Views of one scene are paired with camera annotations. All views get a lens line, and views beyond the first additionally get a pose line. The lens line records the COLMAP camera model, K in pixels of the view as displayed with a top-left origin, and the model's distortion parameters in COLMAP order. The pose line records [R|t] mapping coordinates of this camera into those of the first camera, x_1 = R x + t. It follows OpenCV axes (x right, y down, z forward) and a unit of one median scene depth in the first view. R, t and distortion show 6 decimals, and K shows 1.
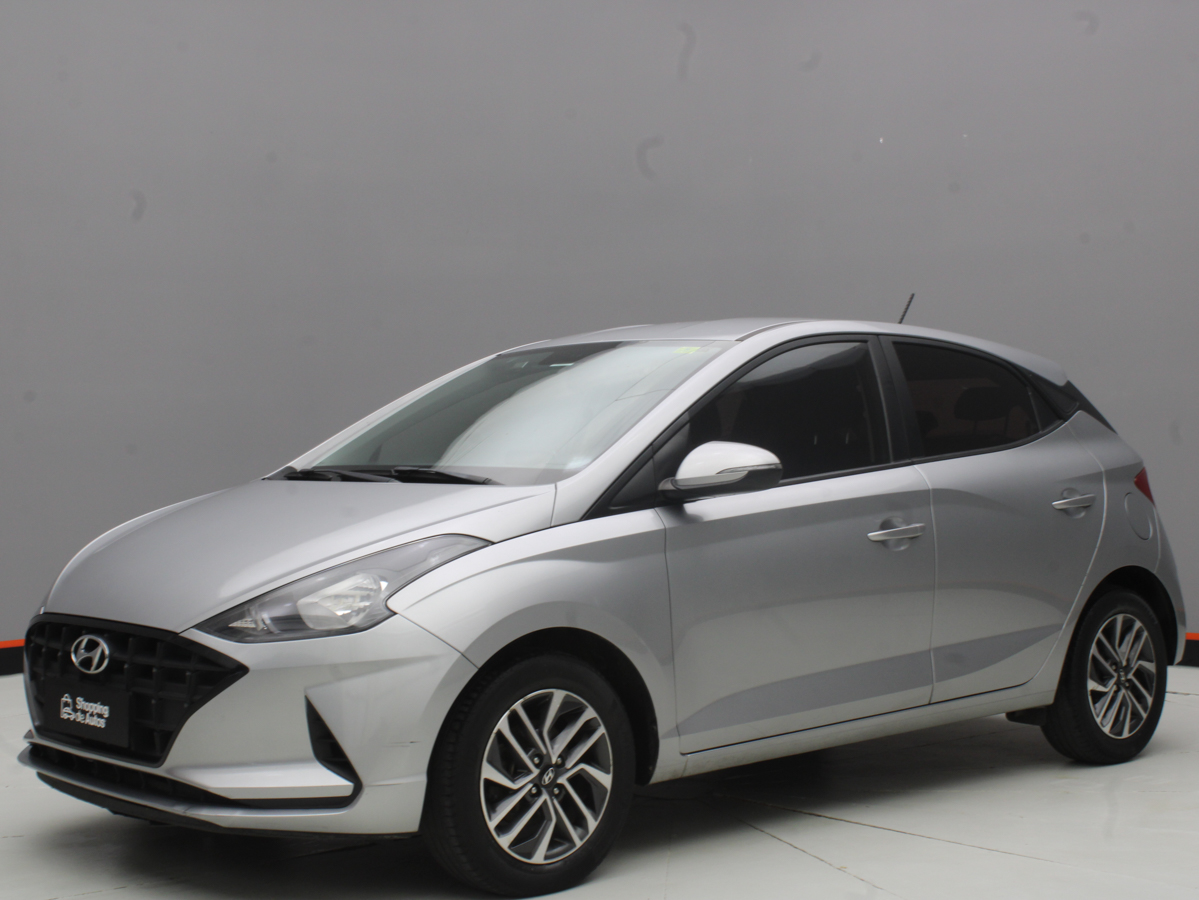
lens RADIAL K [[1714.8, 0, 599.5], [0, 1714.8, 450.0], [0, 0, 1]] dist [-0.016658, 0.022125]
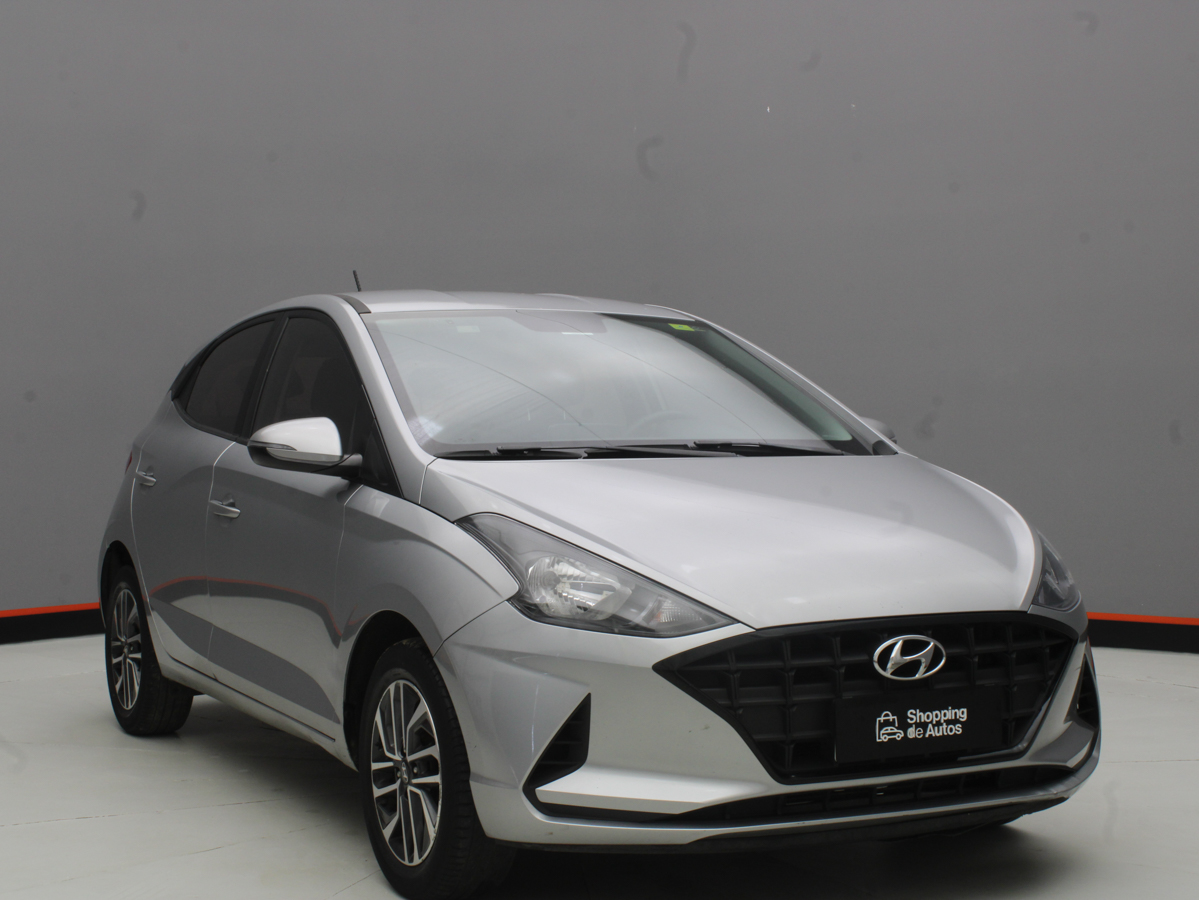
lens RADIAL K [[2035.2, 0, 599.5], [0, 2035.2, 450.0], [0, 0, 1]] dist [-0.129986, -0.111946]
pose [[0.261182, -0.006642, 0.965267, -1.309005], [0.004664, 0.999973, 0.005619, 0.010292], [-0.965278, 0.003035, 0.261206, 0.890265]]
